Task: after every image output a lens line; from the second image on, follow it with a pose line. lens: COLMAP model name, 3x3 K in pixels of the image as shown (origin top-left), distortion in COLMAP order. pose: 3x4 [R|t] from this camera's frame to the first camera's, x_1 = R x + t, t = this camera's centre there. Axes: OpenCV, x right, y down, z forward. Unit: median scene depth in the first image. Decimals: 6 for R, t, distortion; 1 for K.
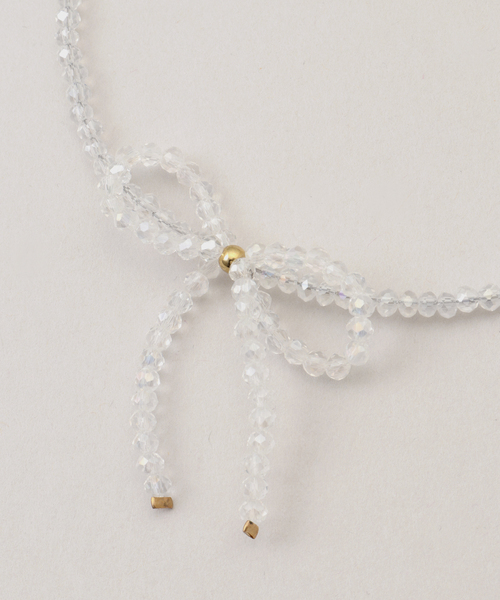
lens RADIAL K [[2063.9, 0, 250.0], [0, 2063.9, 300.0], [0, 0, 1]] dist [-0.059553, 1.730644]
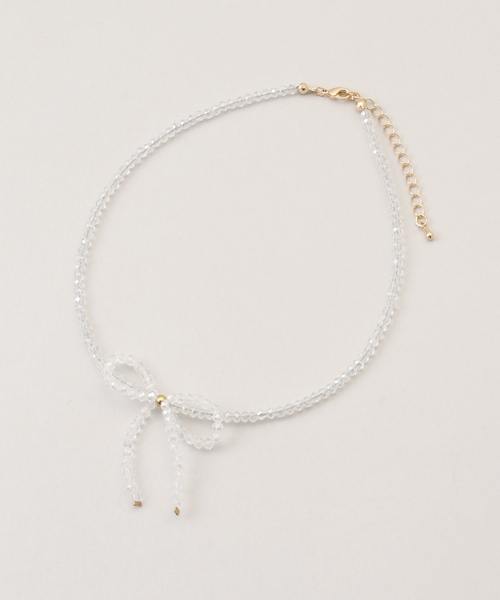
lens RADIAL K [[1302.4, 0, 250.0], [0, 1302.4, 300.0], [0, 0, 1]] dist [0.044995, 0.128092]
pose [[0.992010, -0.023423, 0.123967, -0.089785], [0.039459, 0.990920, -0.128529, 0.061367], [-0.119831, 0.132394, 0.983927, -0.485381]]
